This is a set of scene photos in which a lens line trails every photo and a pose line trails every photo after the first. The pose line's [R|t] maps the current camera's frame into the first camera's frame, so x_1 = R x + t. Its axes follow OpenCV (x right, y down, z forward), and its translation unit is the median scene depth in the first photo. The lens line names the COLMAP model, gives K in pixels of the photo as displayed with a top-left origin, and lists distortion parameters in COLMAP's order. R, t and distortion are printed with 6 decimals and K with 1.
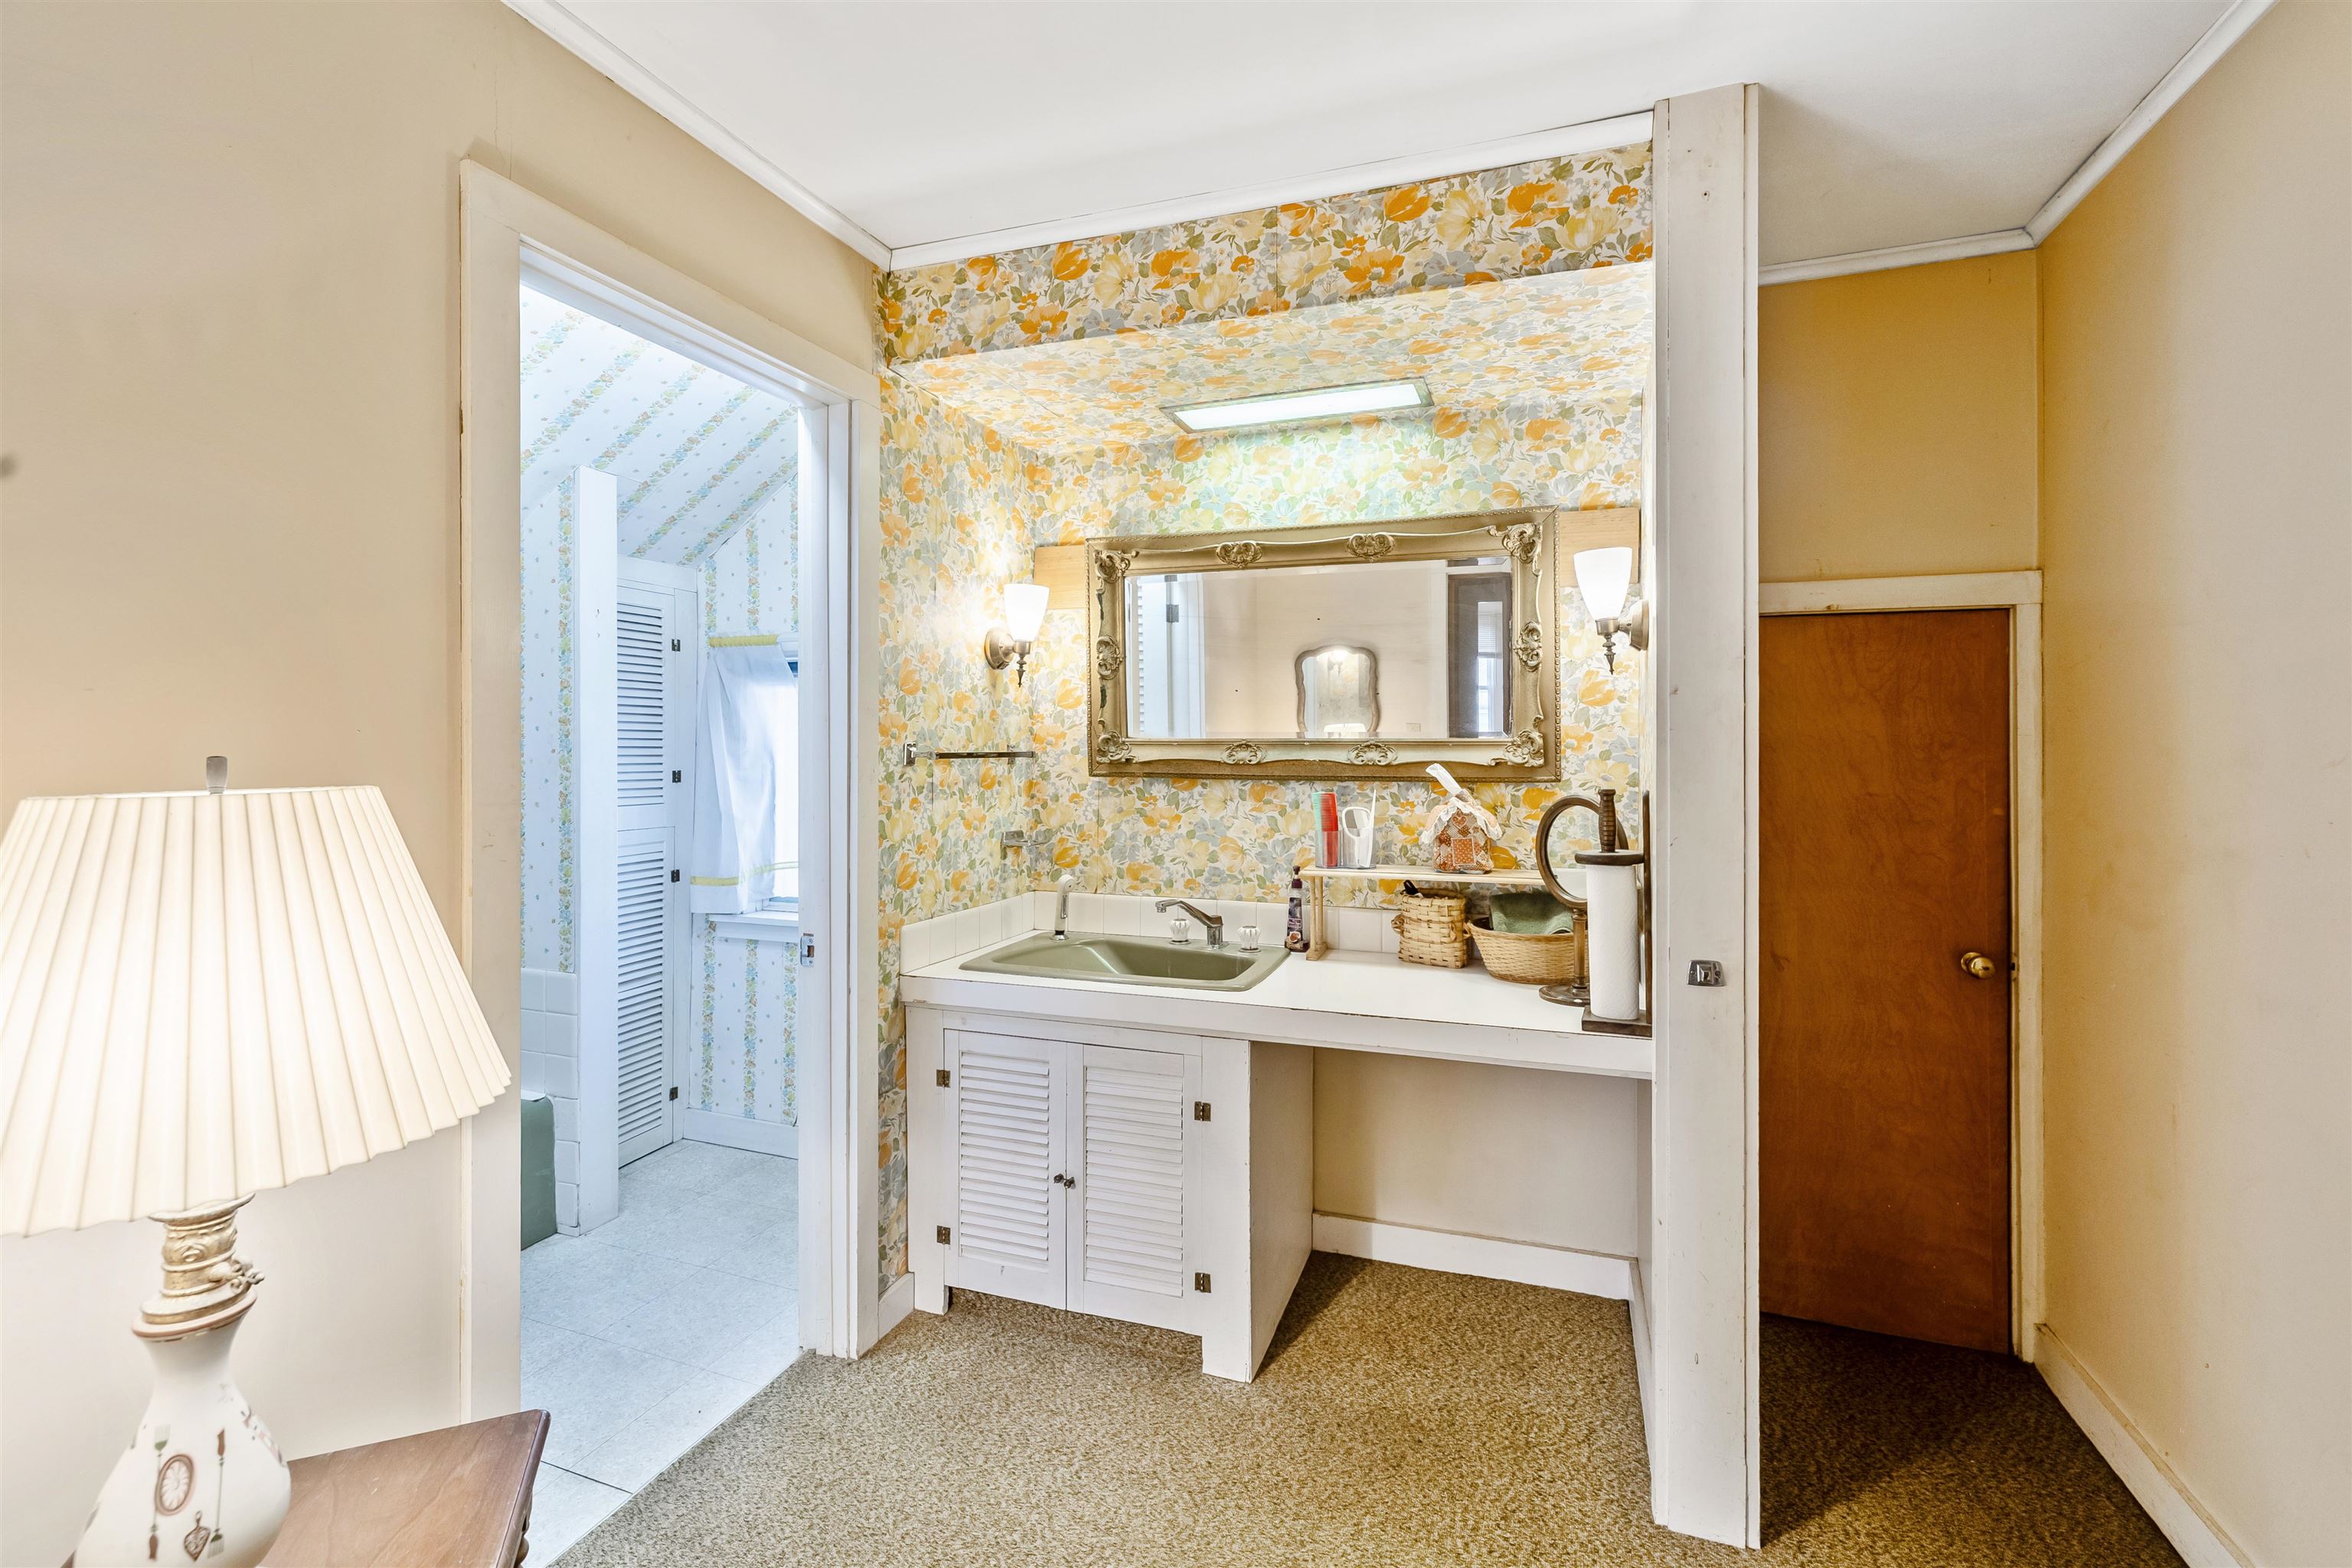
lens RADIAL K [[1035.8, 0, 1161.6], [0, 1035.8, 738.4], [0, 0, 1]] dist [0.000260, -0.000609]
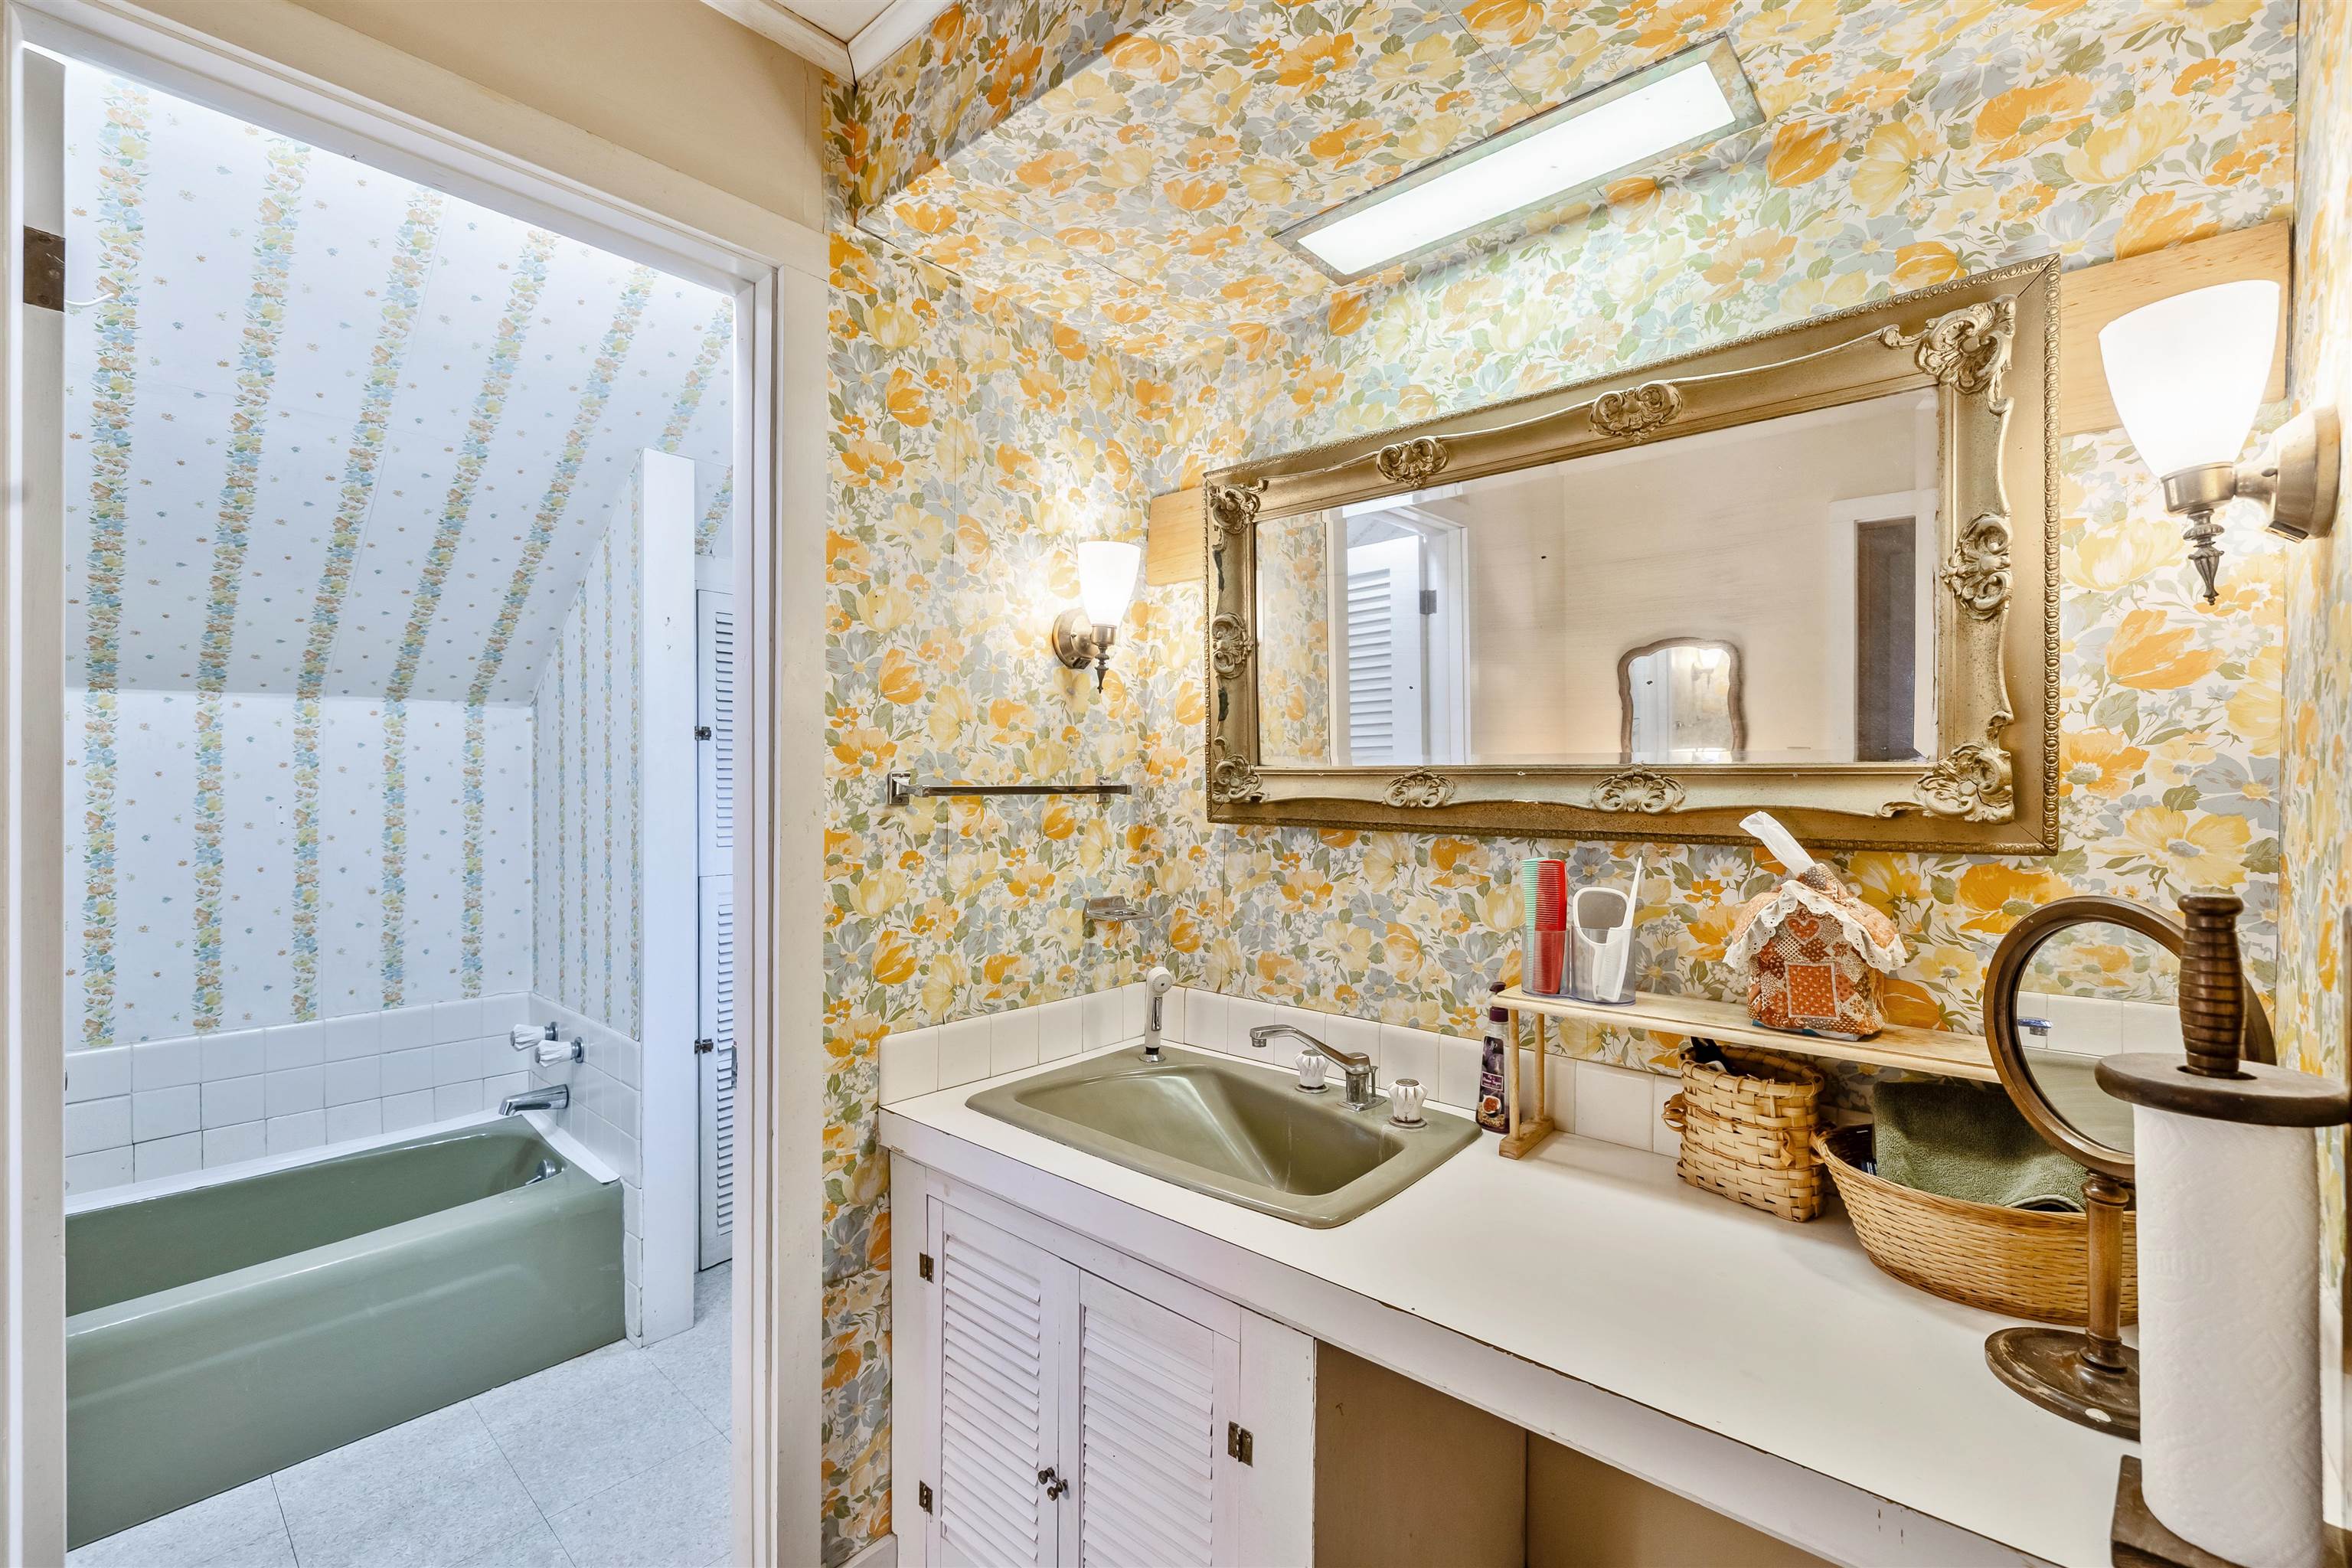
lens RADIAL K [[1035.8, 0, 1165.9], [0, 1035.8, 788.1], [0, 0, 1]] dist [0.000260, -0.000609]
pose [[0.938890, 0.004552, -0.344188, 0.146804], [0.000524, 0.999893, 0.014653, 0.004350], [0.344218, -0.013938, 0.938786, 0.369364]]
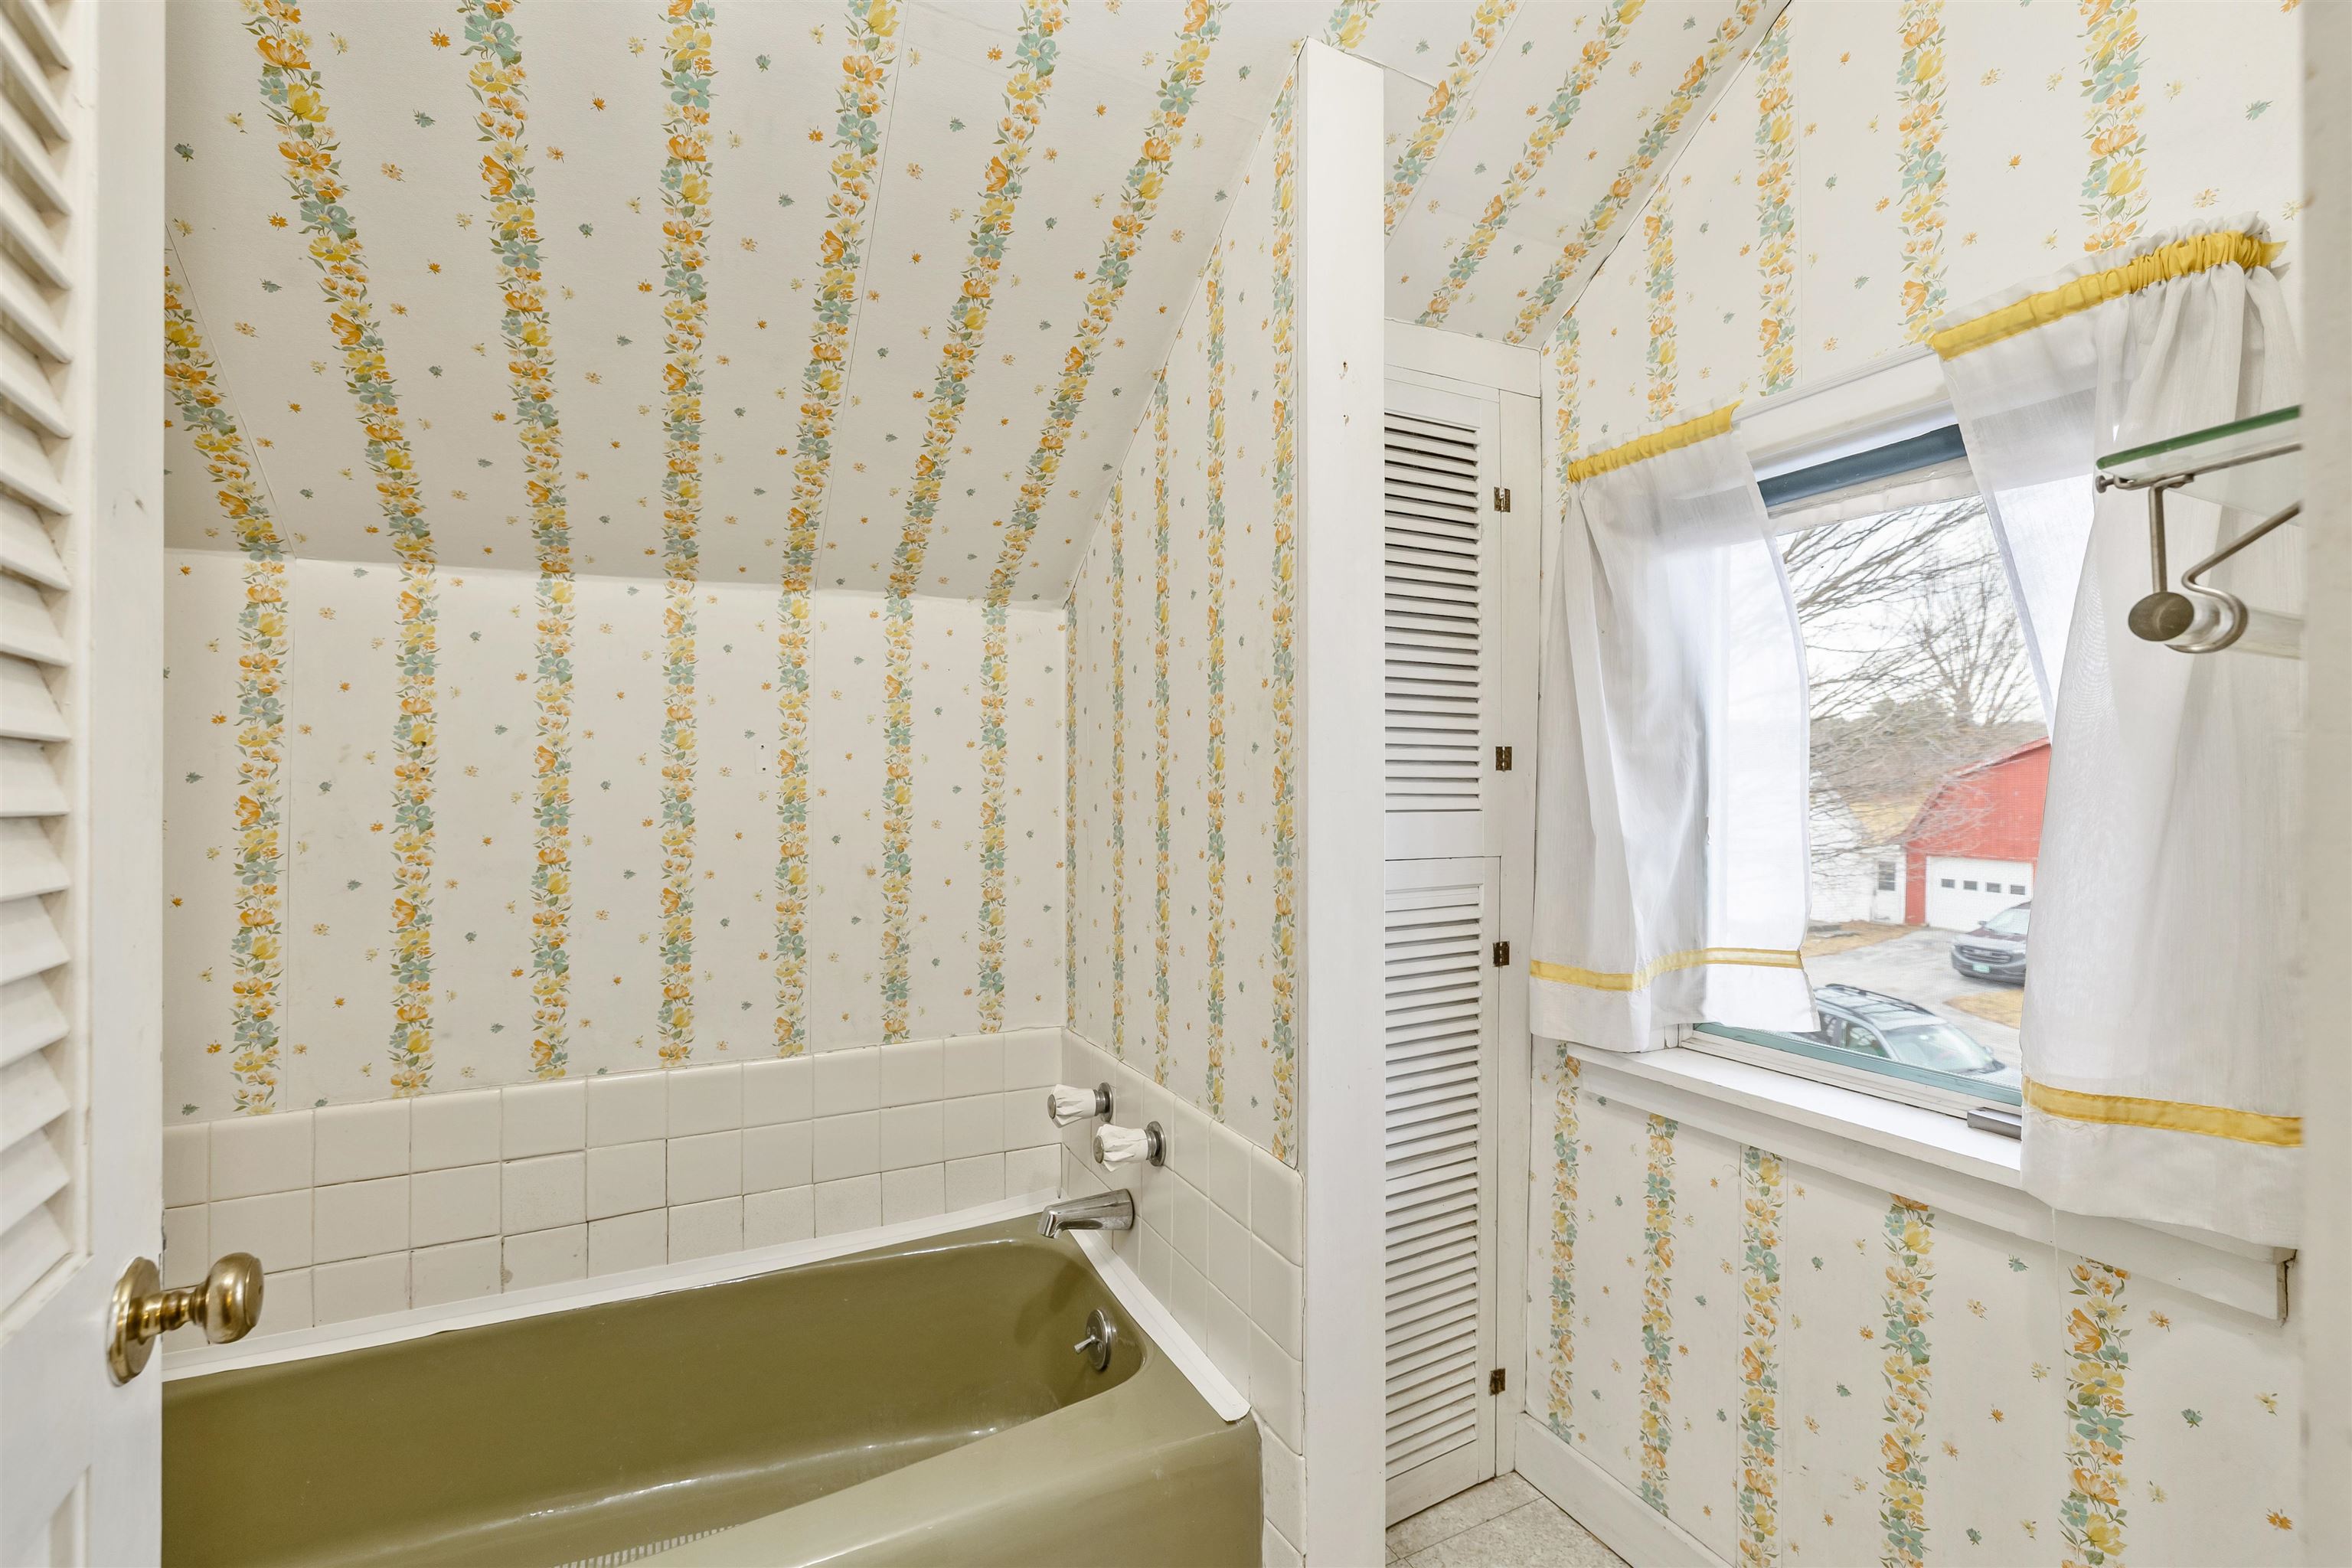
lens RADIAL K [[1035.8, 0, 1182.3], [0, 1035.8, 788.3], [0, 0, 1]] dist [0.000260, -0.000609]
pose [[0.758889, 0.002216, -0.651216, -0.334978], [0.003875, 0.999961, 0.007918, 0.060802], [0.651209, -0.008533, 0.758851, 0.670350]]
